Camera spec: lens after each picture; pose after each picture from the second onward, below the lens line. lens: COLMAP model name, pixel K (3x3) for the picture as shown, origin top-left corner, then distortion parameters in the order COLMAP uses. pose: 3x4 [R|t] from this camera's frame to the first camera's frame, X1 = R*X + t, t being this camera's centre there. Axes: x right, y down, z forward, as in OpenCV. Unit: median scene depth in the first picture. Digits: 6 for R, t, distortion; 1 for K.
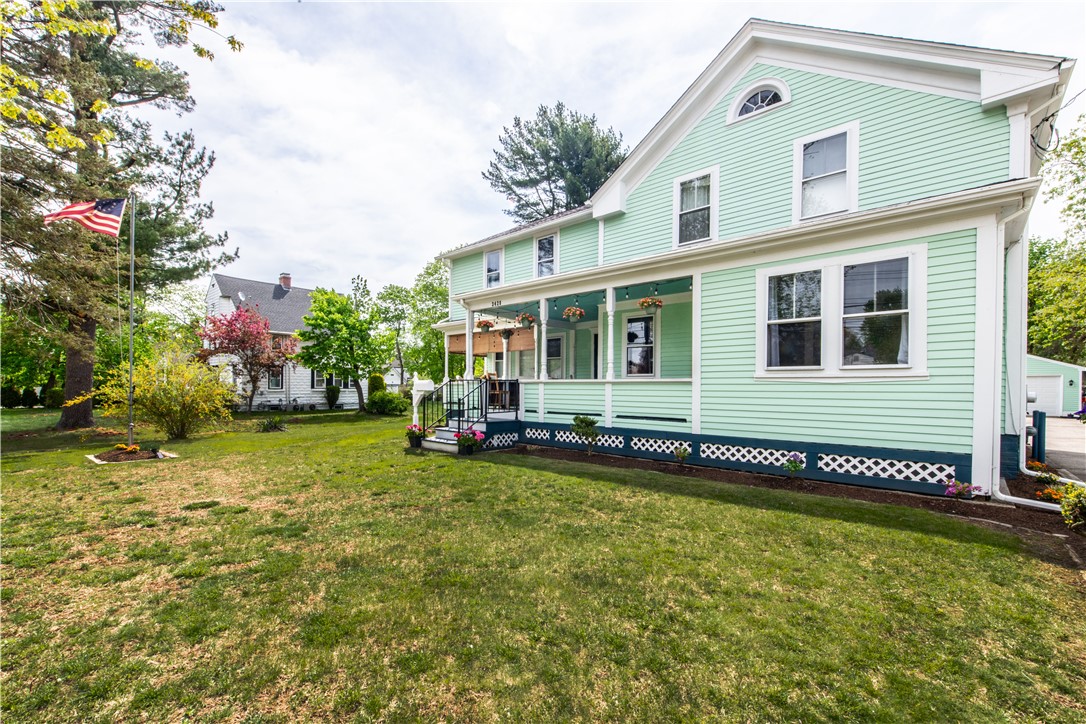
lens RADIAL K [[489.3, 0, 473.0], [0, 489.3, 397.3], [0, 0, 1]] dist [-0.001047, -0.001101]
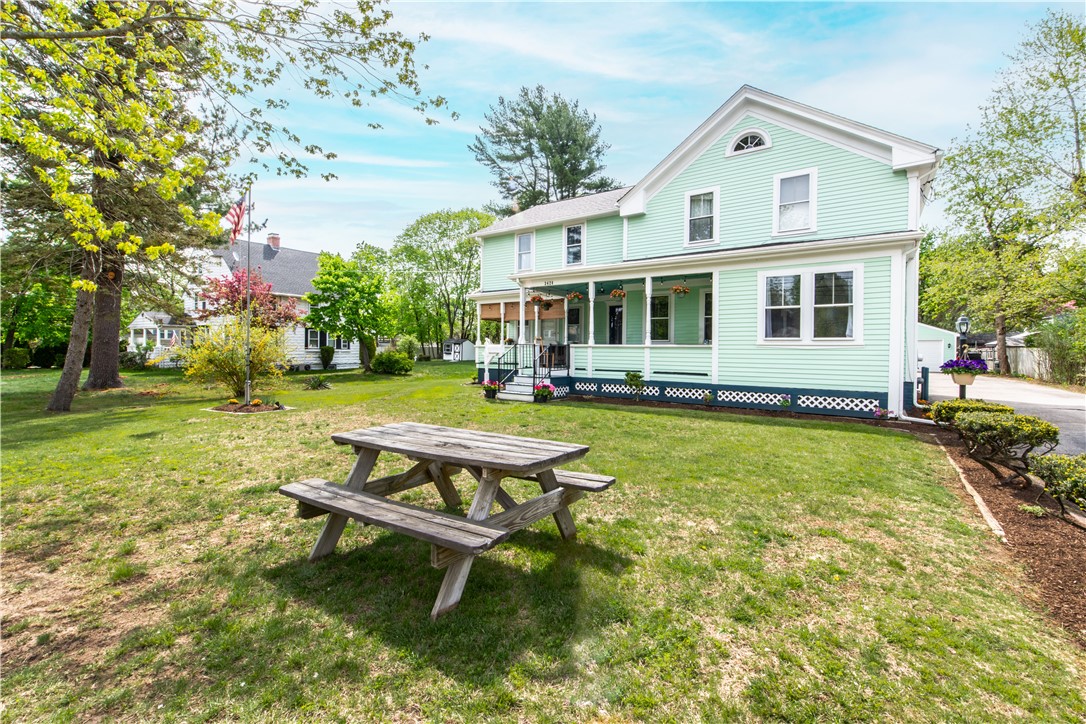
lens RADIAL K [[491.1, 0, 501.8], [0, 491.1, 362.4], [0, 0, 1]] dist [-0.000775, 0.000242]
pose [[0.988057, -0.001189, 0.154085, -0.321670], [-0.000287, 0.999954, 0.009553, -0.001423], [-0.154089, -0.009483, 0.988011, -0.269268]]
